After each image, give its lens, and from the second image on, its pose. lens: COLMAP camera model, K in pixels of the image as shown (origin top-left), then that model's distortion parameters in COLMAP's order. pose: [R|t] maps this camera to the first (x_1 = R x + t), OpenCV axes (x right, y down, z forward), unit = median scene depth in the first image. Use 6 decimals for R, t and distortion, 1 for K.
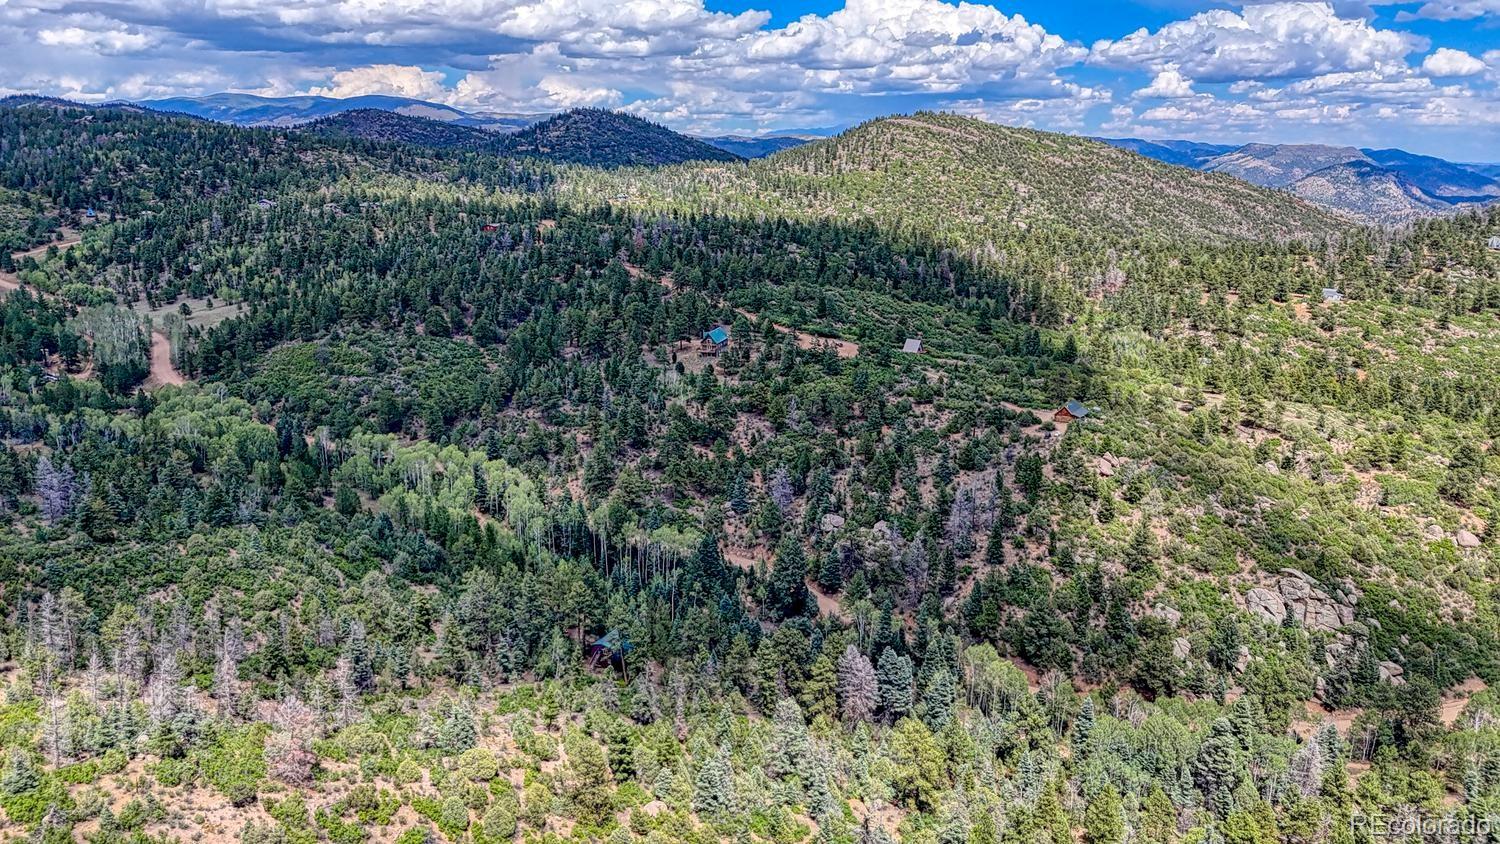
lens RADIAL K [[1092.4, 0, 750.0], [0, 1092.4, 422.0], [0, 0, 1]] dist [0.065940, -0.061823]
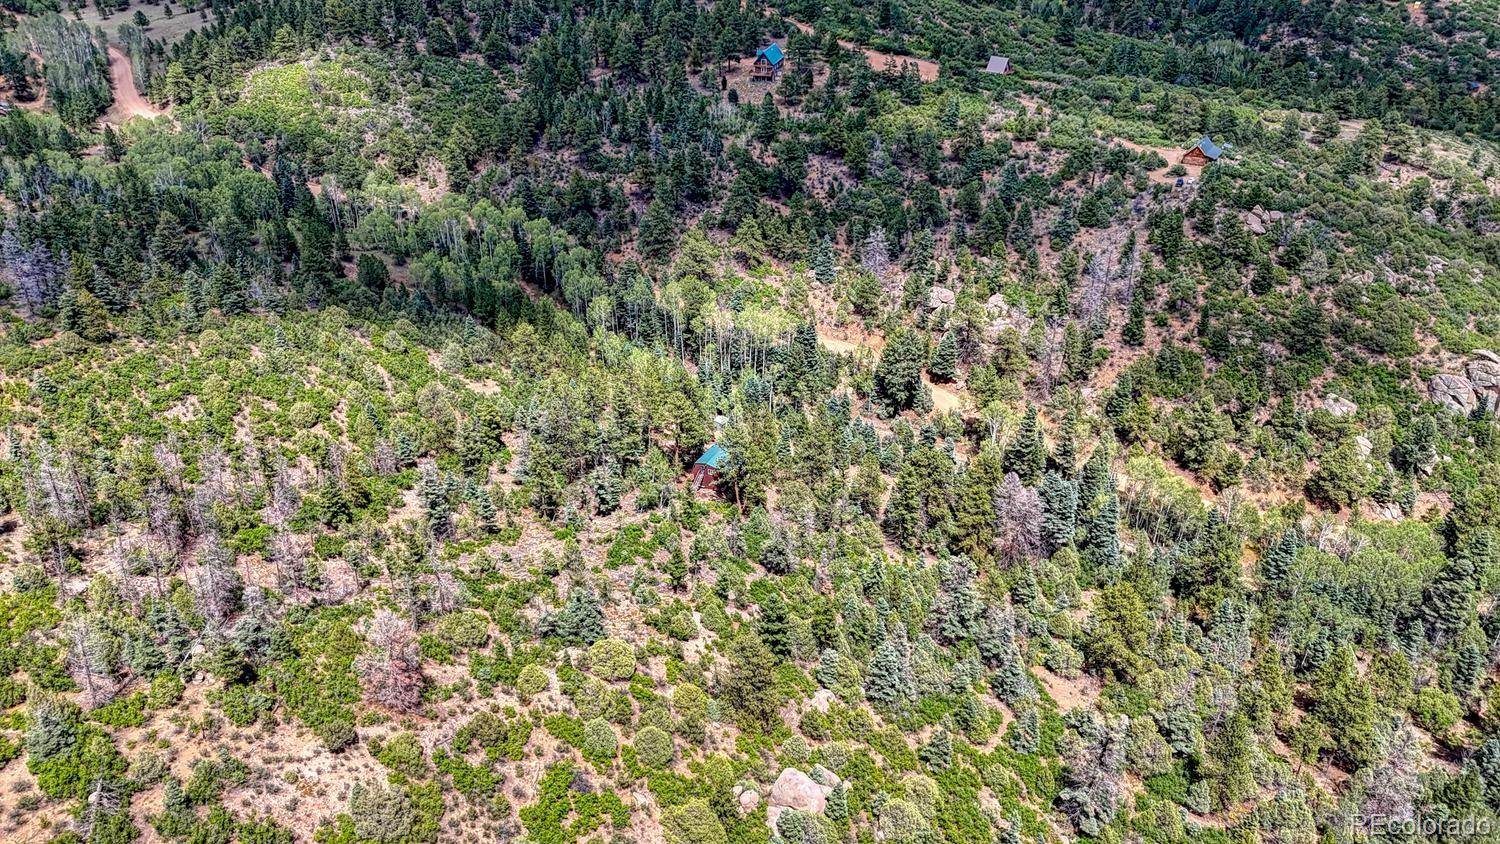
lens RADIAL K [[1092.4, 0, 750.0], [0, 1092.4, 422.0], [0, 0, 1]] dist [0.065940, -0.061823]
pose [[0.999946, -0.007325, 0.007402, -0.080627], [0.005146, 0.965527, 0.260251, -0.037470], [-0.009054, -0.260199, 0.965512, 0.141298]]
